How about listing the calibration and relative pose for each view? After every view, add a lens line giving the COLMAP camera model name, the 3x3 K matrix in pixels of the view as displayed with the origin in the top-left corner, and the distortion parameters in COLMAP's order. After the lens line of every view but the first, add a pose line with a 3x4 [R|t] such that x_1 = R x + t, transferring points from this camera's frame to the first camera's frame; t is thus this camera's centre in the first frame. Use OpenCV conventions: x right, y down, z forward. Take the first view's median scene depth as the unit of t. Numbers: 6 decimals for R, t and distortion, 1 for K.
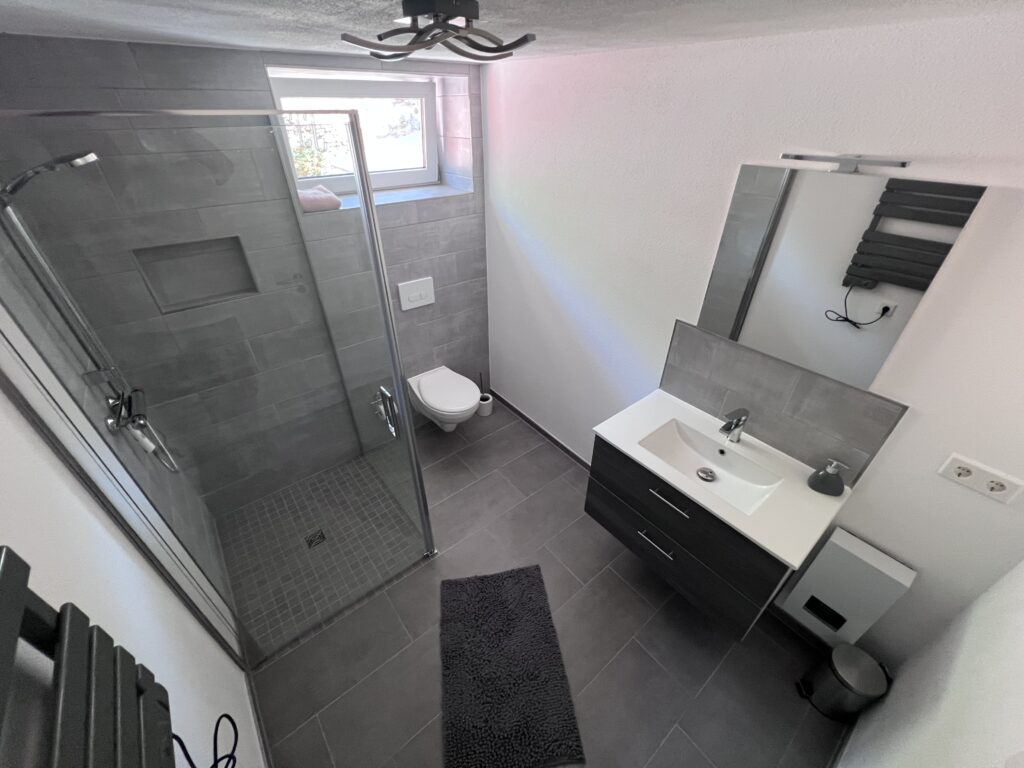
lens RADIAL K [[411.8, 0, 514.6], [0, 411.8, 386.6], [0, 0, 1]] dist [-0.003391, 0.000033]
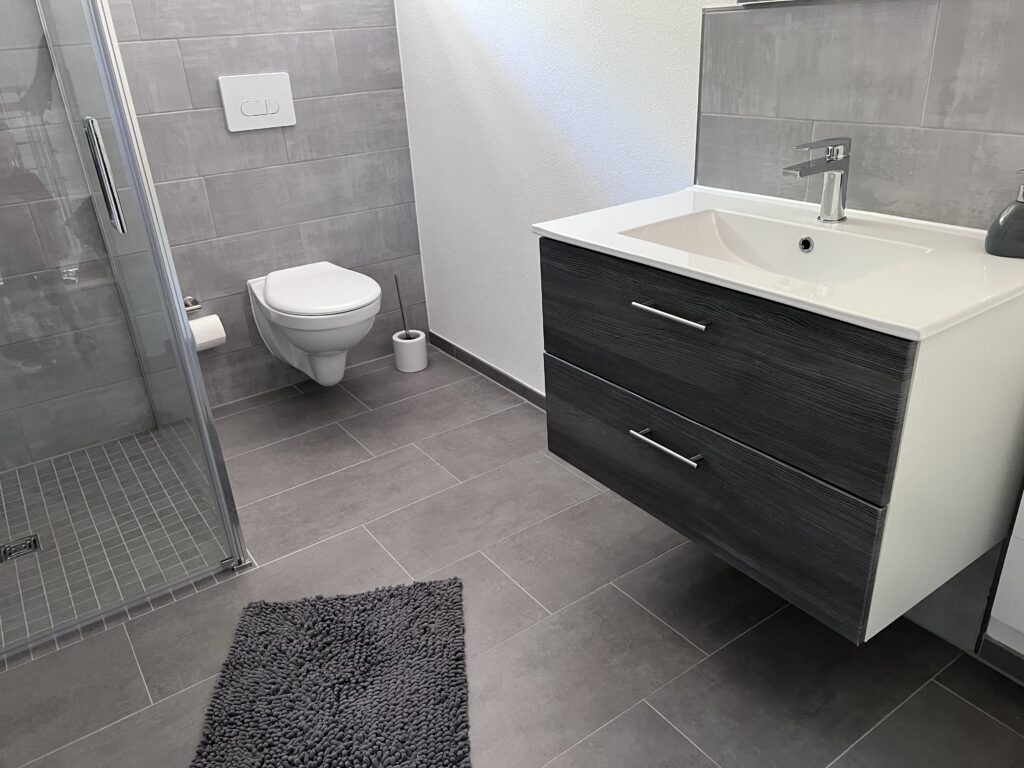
lens RADIAL K [[776.3, 0, 510.6], [0, 776.3, 387.0], [0, 0, 1]] dist [0.048425, -0.053578]
pose [[0.995962, -0.024331, -0.086412, 0.171403], [0.010835, 0.988113, -0.153345, 0.307840], [0.089116, 0.151790, 0.984387, 0.096067]]
